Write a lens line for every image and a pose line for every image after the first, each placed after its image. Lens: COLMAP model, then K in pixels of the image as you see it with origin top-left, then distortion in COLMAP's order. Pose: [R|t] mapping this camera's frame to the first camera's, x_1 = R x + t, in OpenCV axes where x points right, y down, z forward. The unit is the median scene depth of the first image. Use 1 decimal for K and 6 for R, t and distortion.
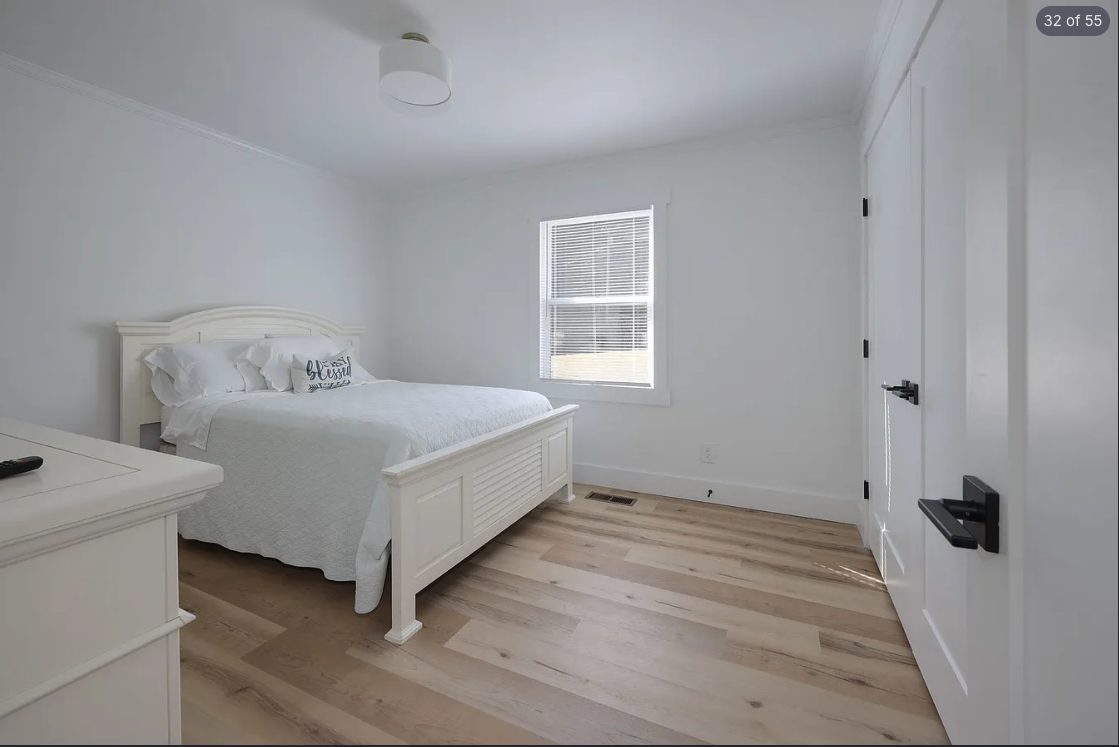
lens RADIAL K [[460.8, 0, 561.9], [0, 460.8, 349.9], [0, 0, 1]] dist [-0.000016, -0.000100]
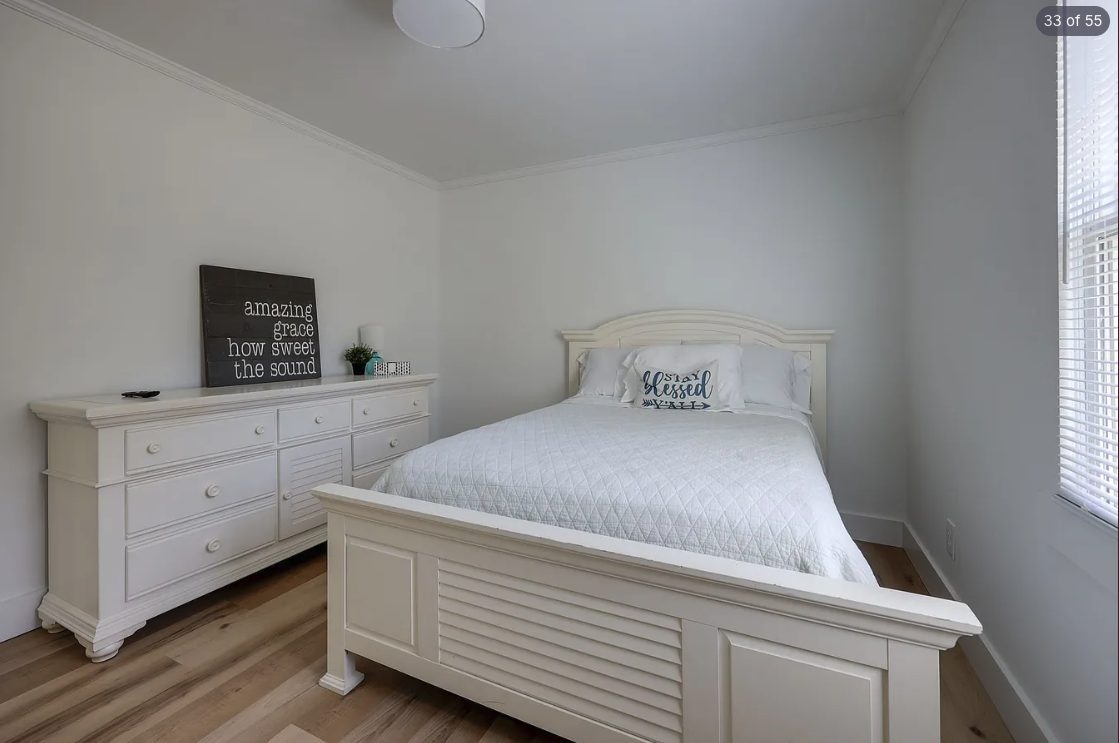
lens RADIAL K [[460.8, 0, 561.9], [0, 460.8, 347.9], [0, 0, 1]] dist [-0.000016, -0.000100]
pose [[-0.005384, 0.013793, -0.999890, 0.310991], [-0.042345, 0.999005, 0.014008, -0.025583], [0.999089, 0.042416, -0.004795, 0.844410]]
